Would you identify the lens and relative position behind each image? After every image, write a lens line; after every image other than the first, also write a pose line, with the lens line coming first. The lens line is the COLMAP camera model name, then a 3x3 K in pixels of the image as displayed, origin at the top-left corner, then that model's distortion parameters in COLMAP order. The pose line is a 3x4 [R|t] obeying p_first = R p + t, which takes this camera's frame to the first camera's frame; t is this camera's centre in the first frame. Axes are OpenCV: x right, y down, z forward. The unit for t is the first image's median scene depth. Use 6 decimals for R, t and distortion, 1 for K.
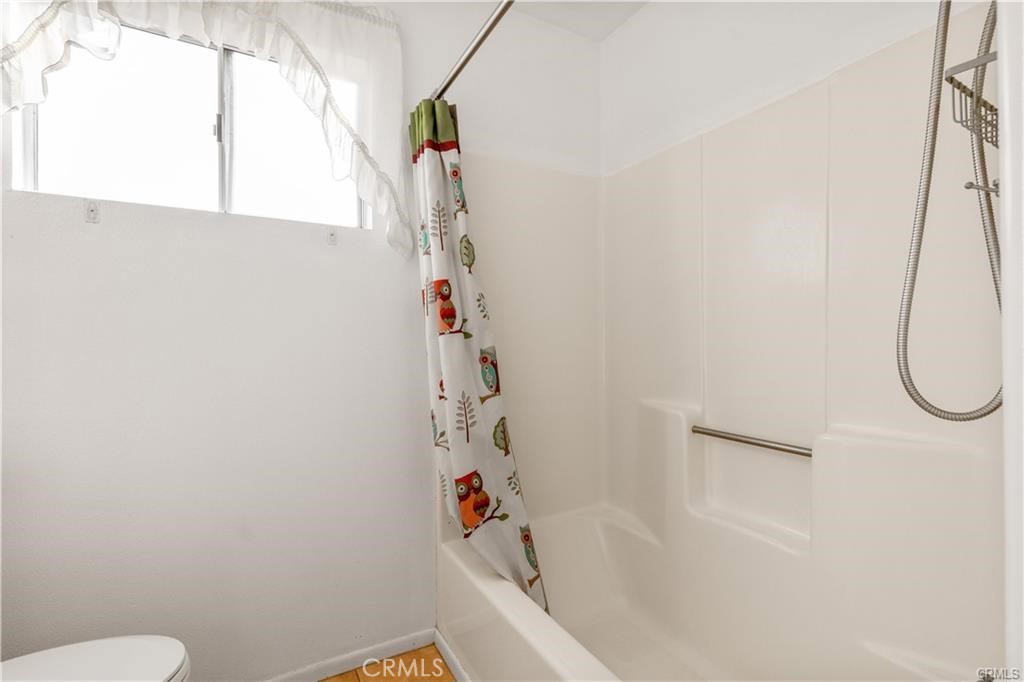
lens RADIAL K [[460.3, 0, 512.0], [0, 460.3, 341.0], [0, 0, 1]] dist [-0.001902, -0.000747]
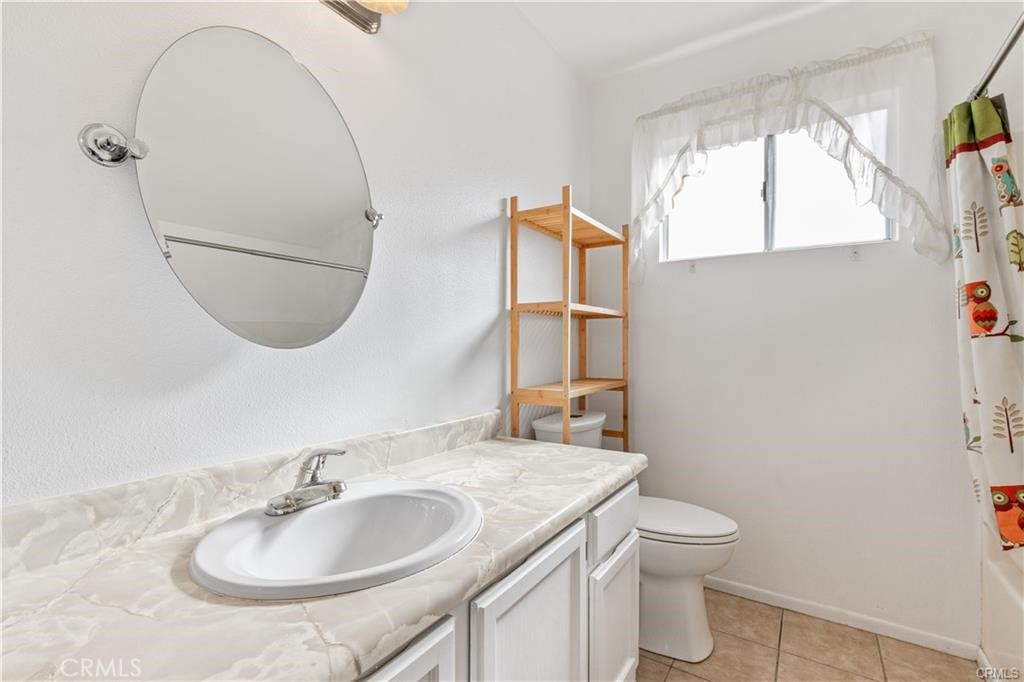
lens RADIAL K [[481.9, 0, 512.0], [0, 481.9, 341.0], [0, 0, 1]] dist [0.008971, -0.000223]
pose [[0.473568, 0.004532, -0.880746, 0.291347], [-0.006222, 0.999979, 0.001800, -0.002379], [0.880735, 0.004628, 0.473586, -0.366822]]
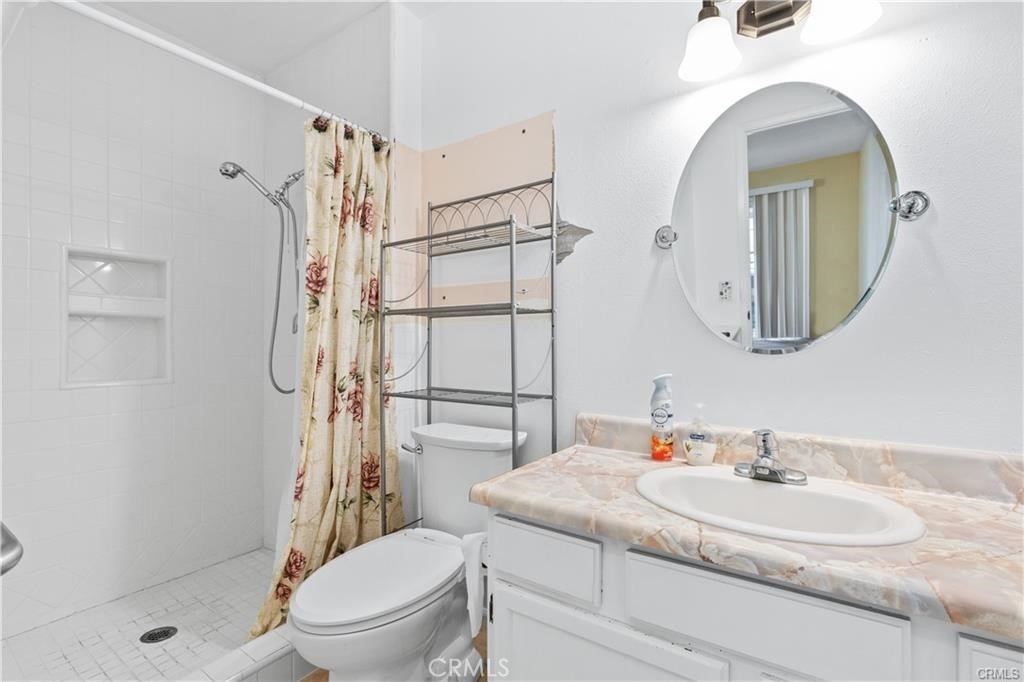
lens RADIAL K [[460.3, 0, 512.0], [0, 460.3, 341.0], [0, 0, 1]] dist [-0.001902, -0.000747]
pose [[-0.900402, 0.011025, -0.434920, -0.322750], [0.009843, 0.999939, 0.004972, 0.000561], [0.434948, 0.000196, -0.900456, 2.273378]]
